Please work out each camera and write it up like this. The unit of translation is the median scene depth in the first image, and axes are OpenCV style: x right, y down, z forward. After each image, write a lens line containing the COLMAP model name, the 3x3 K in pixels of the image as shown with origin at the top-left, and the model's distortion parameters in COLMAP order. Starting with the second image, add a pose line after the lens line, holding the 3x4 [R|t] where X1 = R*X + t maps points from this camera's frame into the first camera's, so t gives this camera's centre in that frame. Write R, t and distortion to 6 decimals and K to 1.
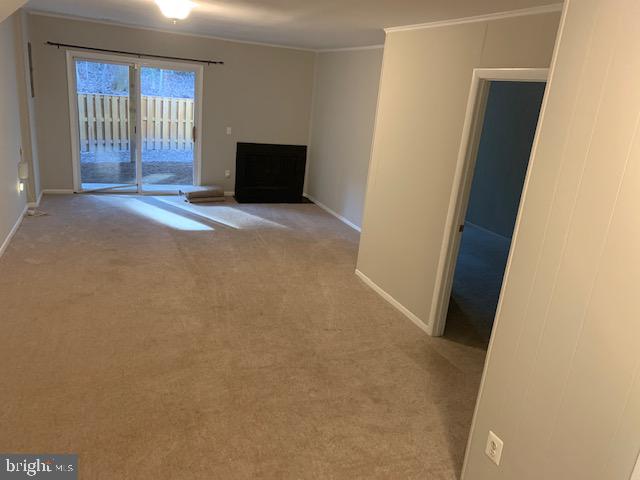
lens RADIAL K [[488.3, 0, 320.0], [0, 488.3, 240.0], [0, 0, 1]] dist [0.054097, -0.088483]
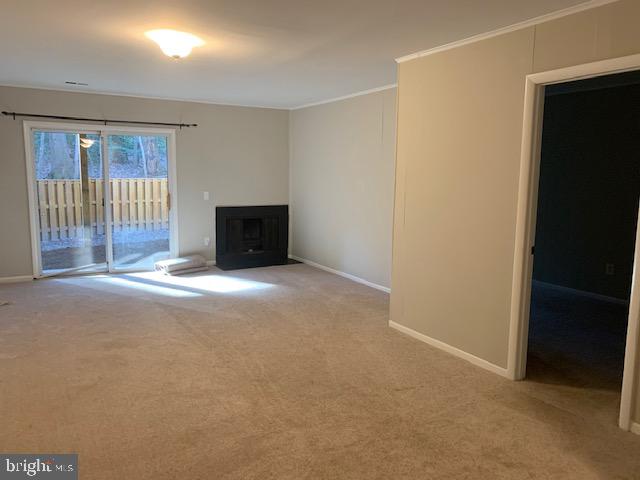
lens RADIAL K [[488.3, 0, 320.0], [0, 488.3, 240.0], [0, 0, 1]] dist [0.054097, -0.088483]
pose [[0.987146, -0.100704, 0.124106, -0.145814], [0.118417, 0.982353, -0.144774, 0.030257], [-0.107337, 0.157609, 0.981651, 0.119530]]
